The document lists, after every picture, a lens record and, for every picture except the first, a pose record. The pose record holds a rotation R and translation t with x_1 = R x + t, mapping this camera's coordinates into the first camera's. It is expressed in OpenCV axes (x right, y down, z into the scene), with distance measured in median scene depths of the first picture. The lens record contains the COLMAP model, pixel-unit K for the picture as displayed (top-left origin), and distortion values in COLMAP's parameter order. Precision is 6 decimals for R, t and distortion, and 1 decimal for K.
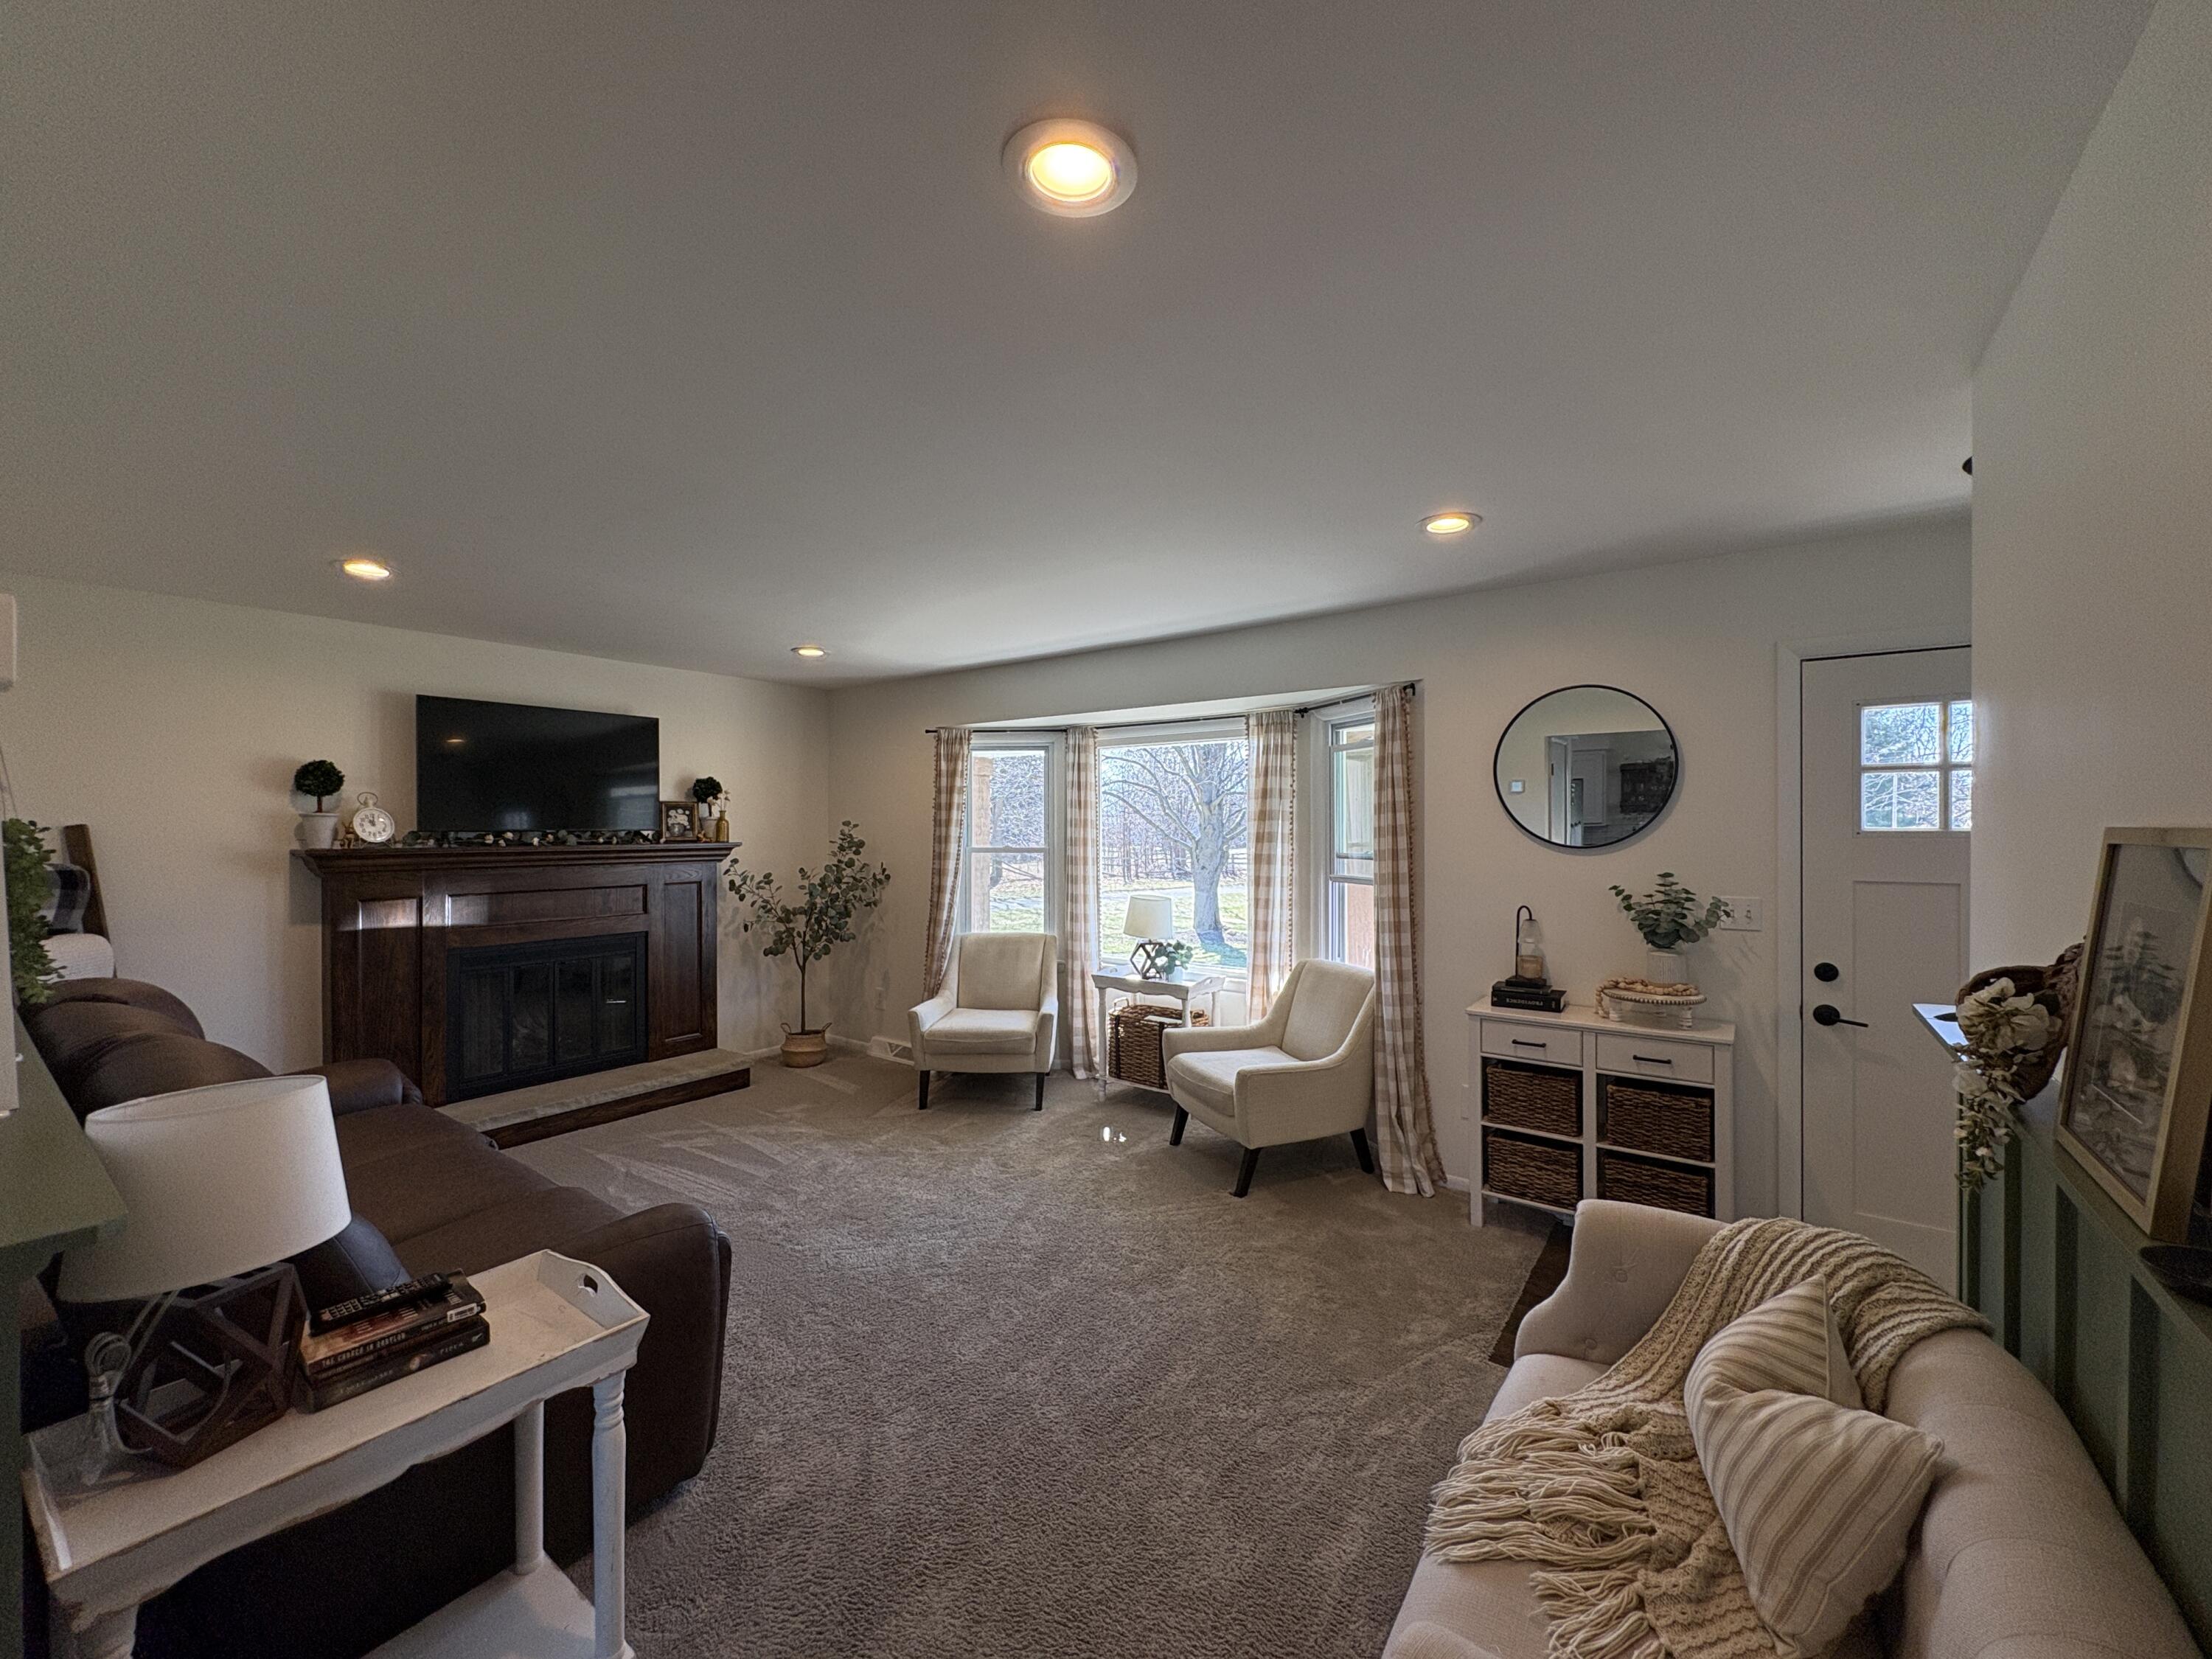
lens RADIAL K [[879.8, 0, 1104.5], [0, 879.8, 825.9], [0, 0, 1]] dist [0.001939, -0.000301]
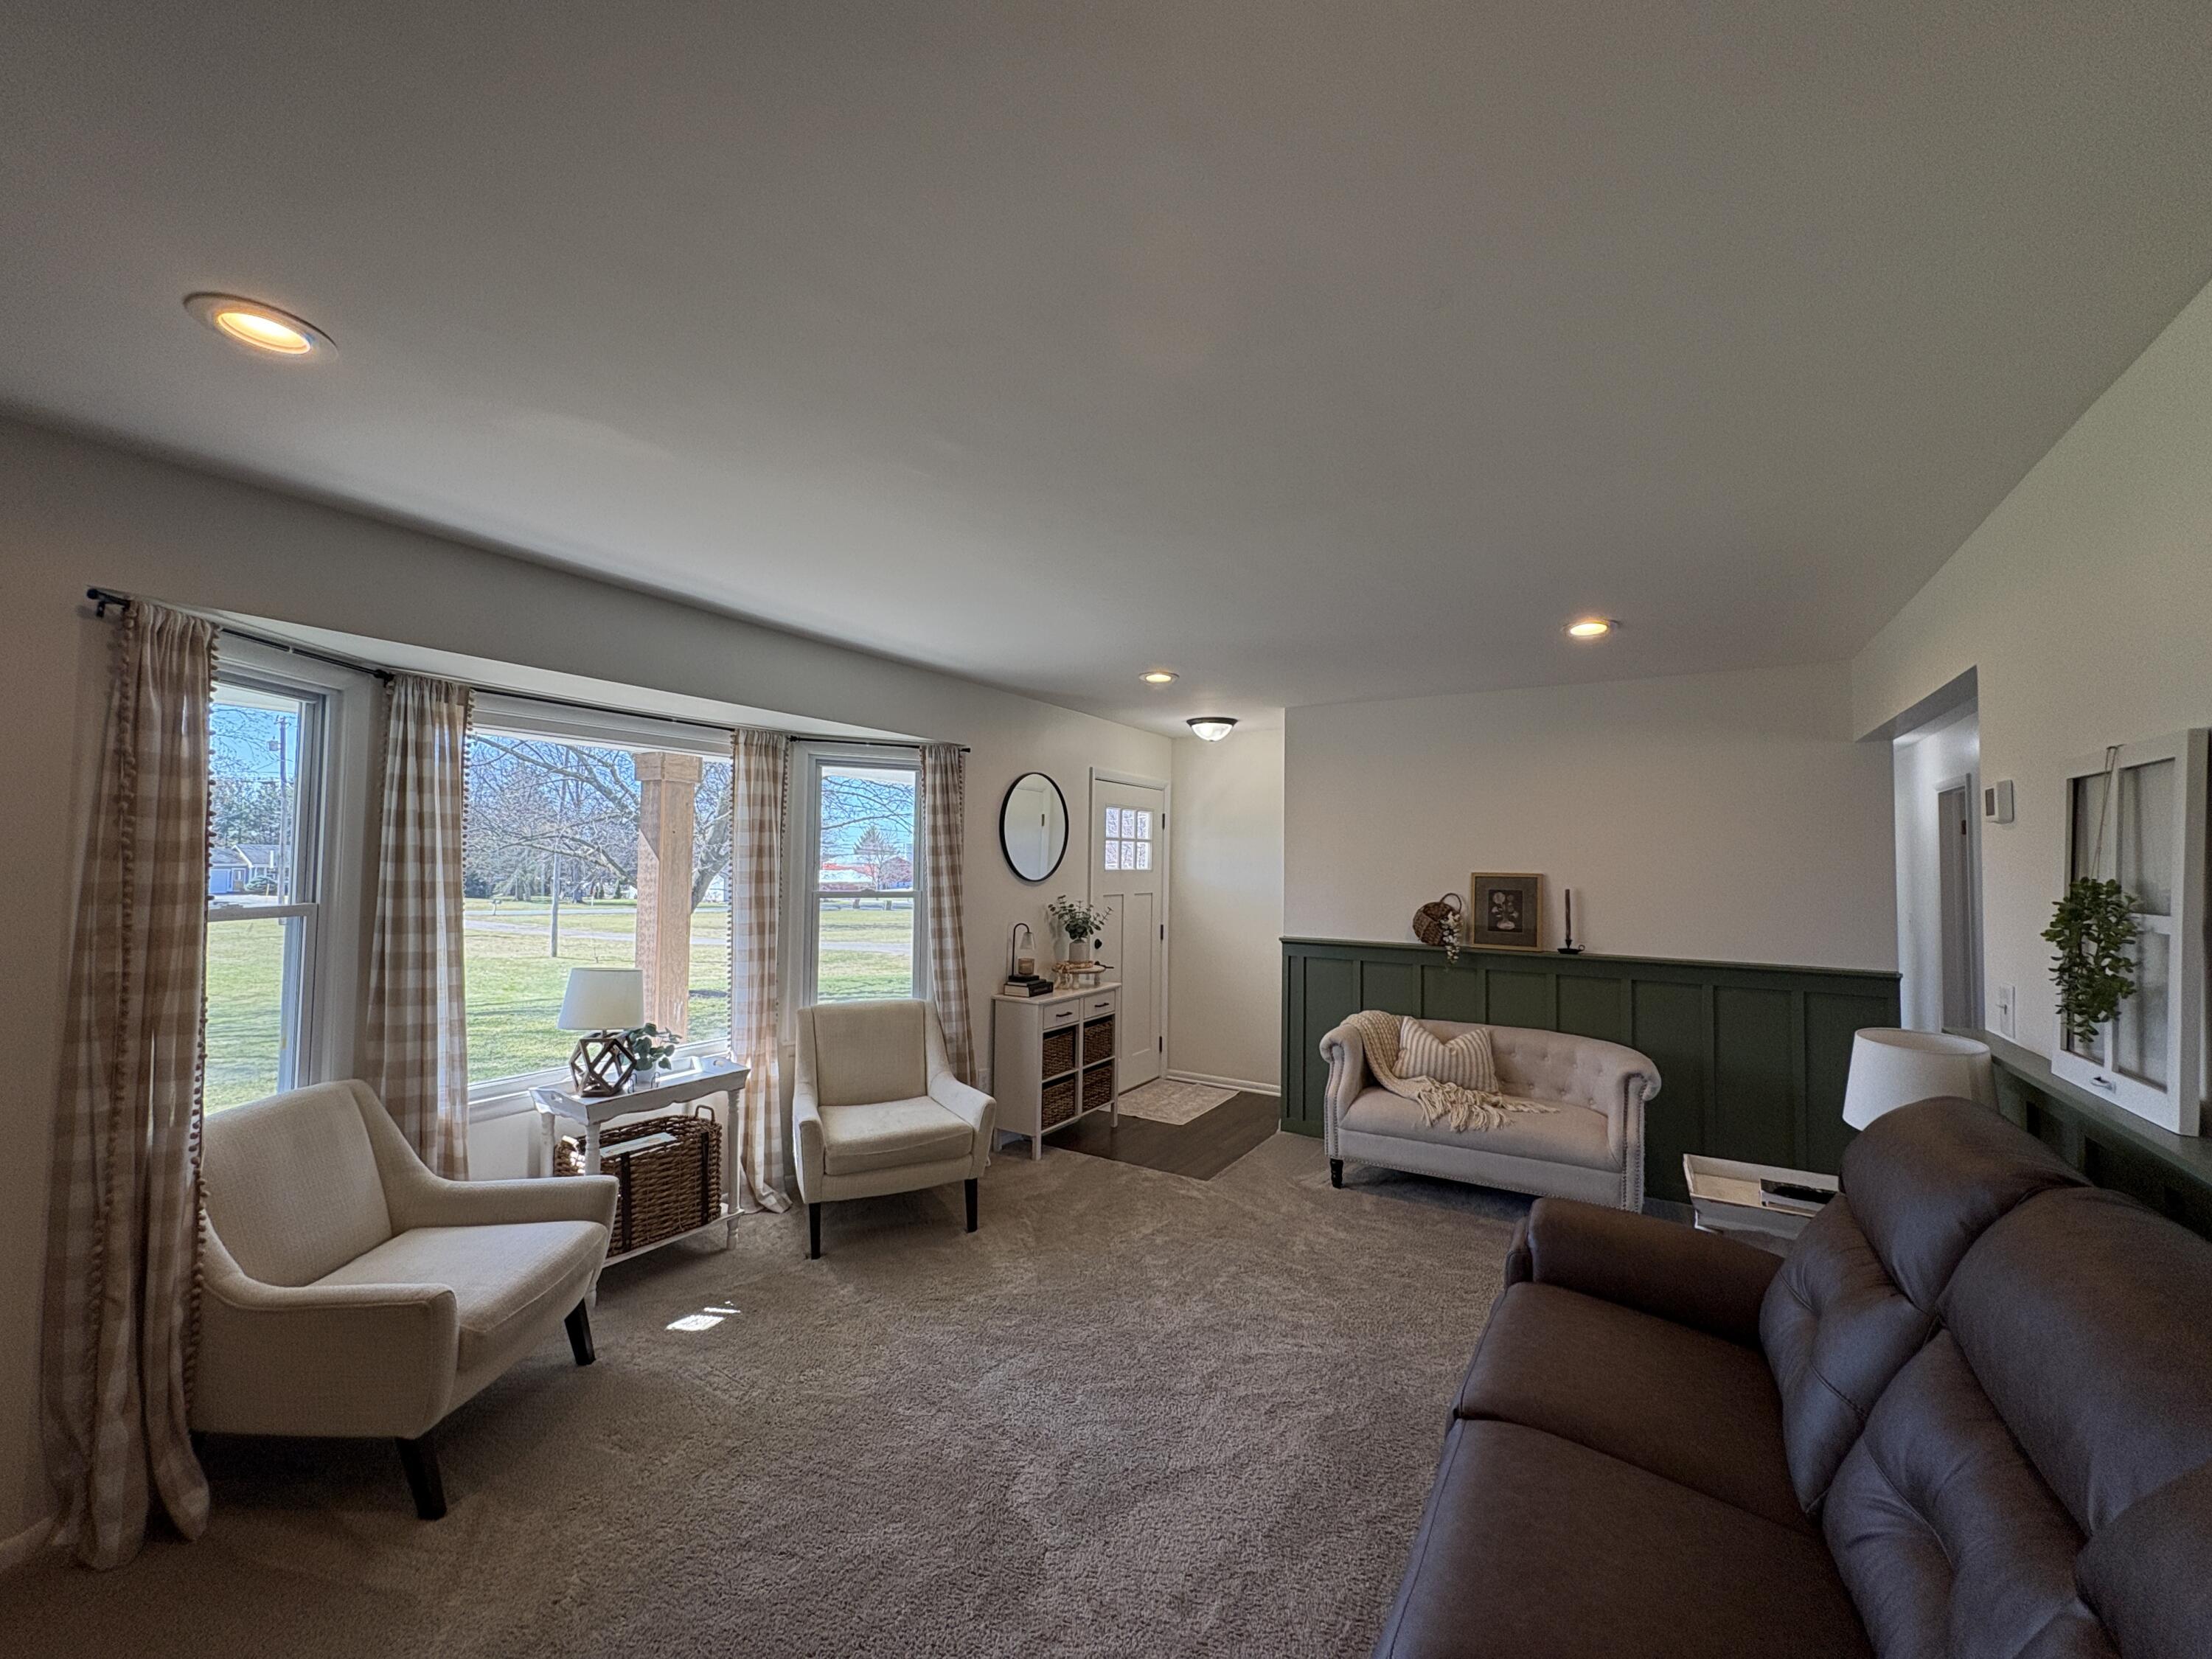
lens RADIAL K [[879.8, 0, 1104.5], [0, 879.8, 825.9], [0, 0, 1]] dist [0.001939, -0.000301]
pose [[-0.076223, 0.047473, 0.995960, -0.849399], [-0.006593, 0.998820, -0.048114, 0.002646], [-0.997069, -0.010233, -0.075820, 0.885197]]
